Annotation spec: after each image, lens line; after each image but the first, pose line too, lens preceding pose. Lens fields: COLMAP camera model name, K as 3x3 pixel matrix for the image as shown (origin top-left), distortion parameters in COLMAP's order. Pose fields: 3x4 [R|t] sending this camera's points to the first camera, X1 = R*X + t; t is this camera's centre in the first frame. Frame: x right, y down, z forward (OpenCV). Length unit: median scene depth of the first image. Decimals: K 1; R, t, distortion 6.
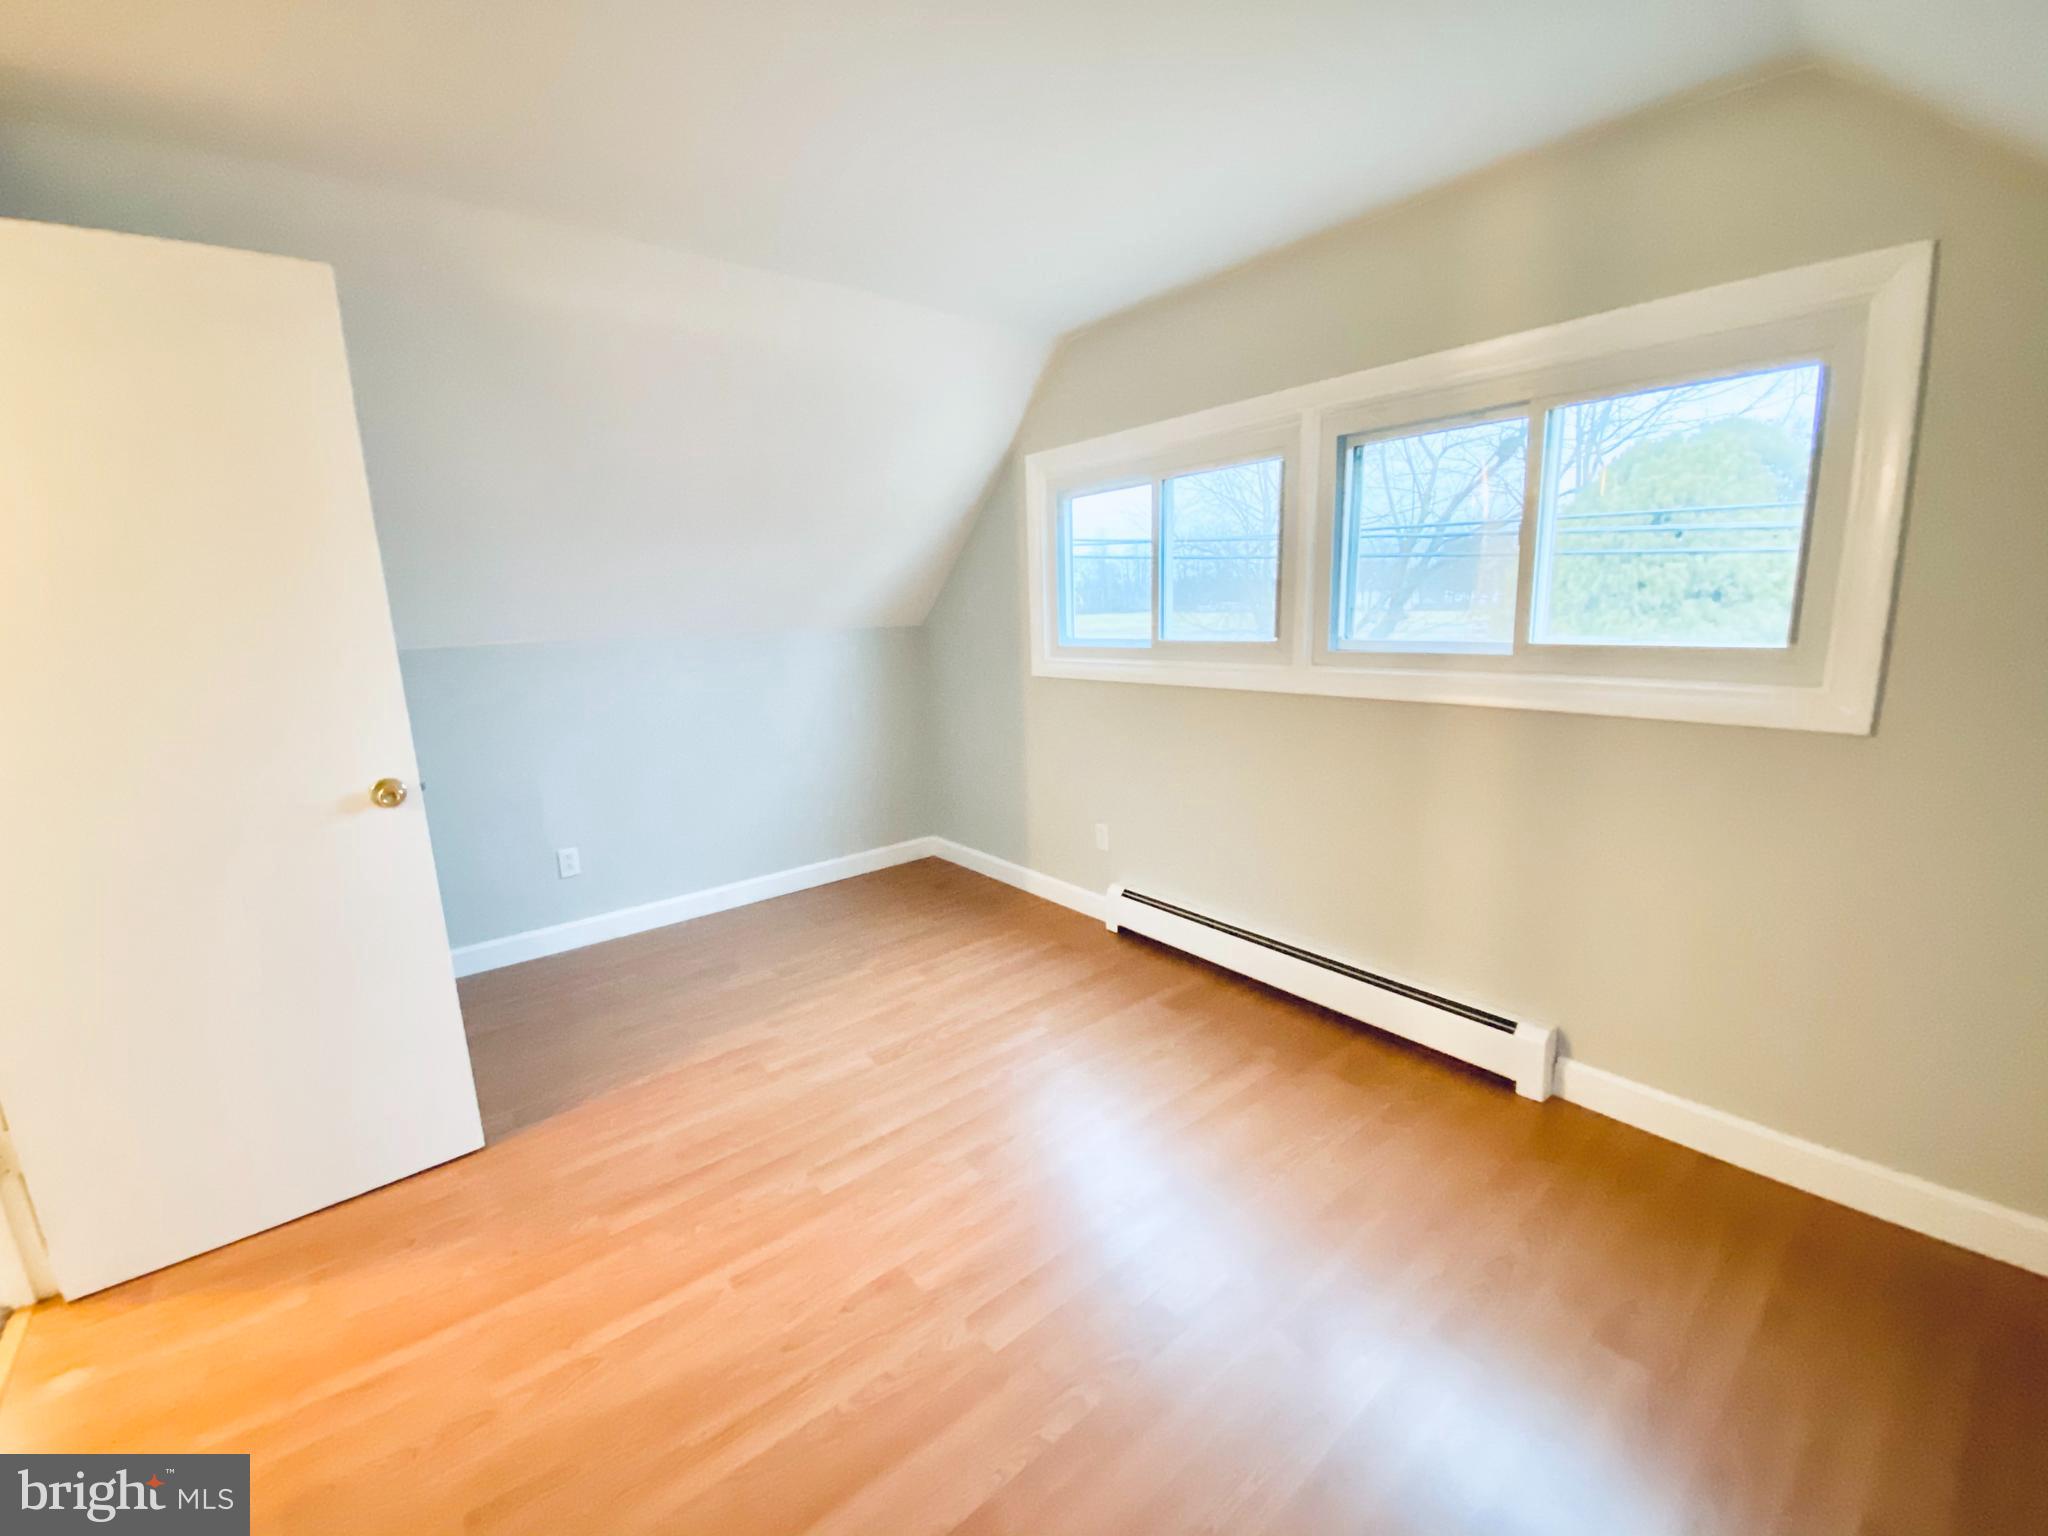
lens RADIAL K [[812.0, 0, 1012.9], [0, 812.0, 758.8], [0, 0, 1]] dist [0.000161, -0.014065]
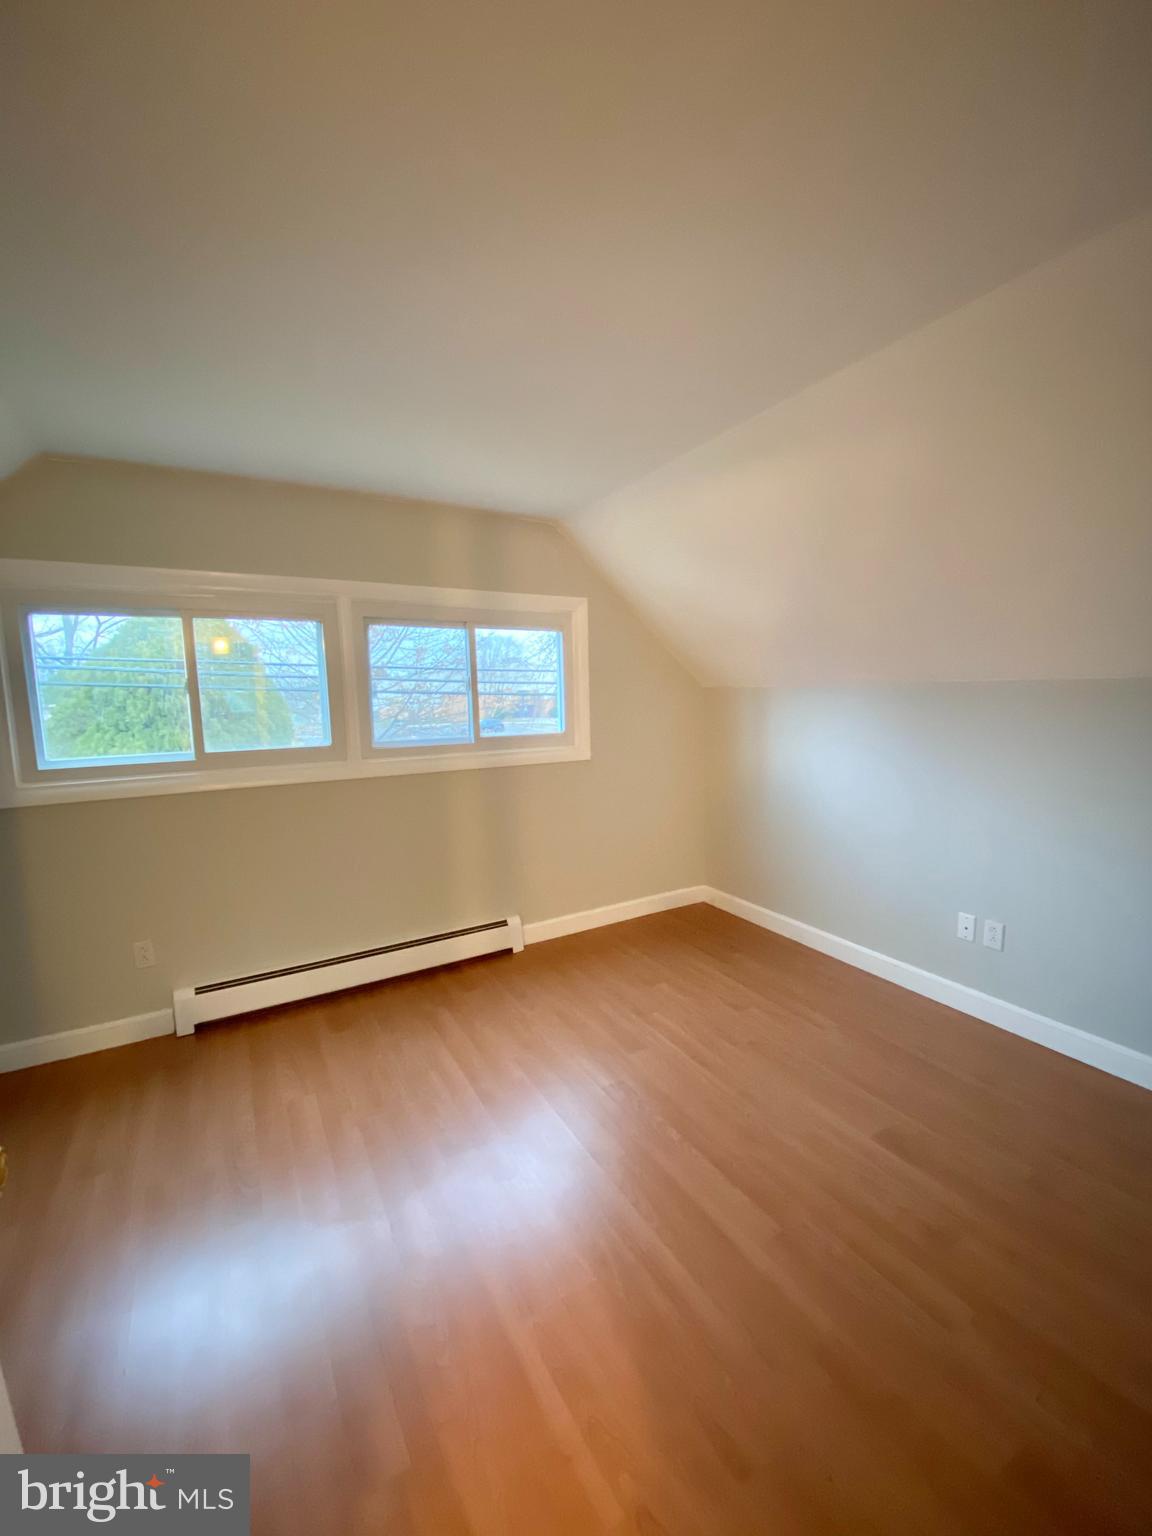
lens RADIAL K [[609.0, 0, 578.9], [0, 609.0, 764.5], [0, 0, 1]] dist [0.000161, -0.014065]
pose [[0.139244, -0.080457, 0.986984, -0.595817], [0.200446, 0.978352, 0.051474, -0.070526], [-0.969759, 0.190670, 0.152356, 0.367943]]
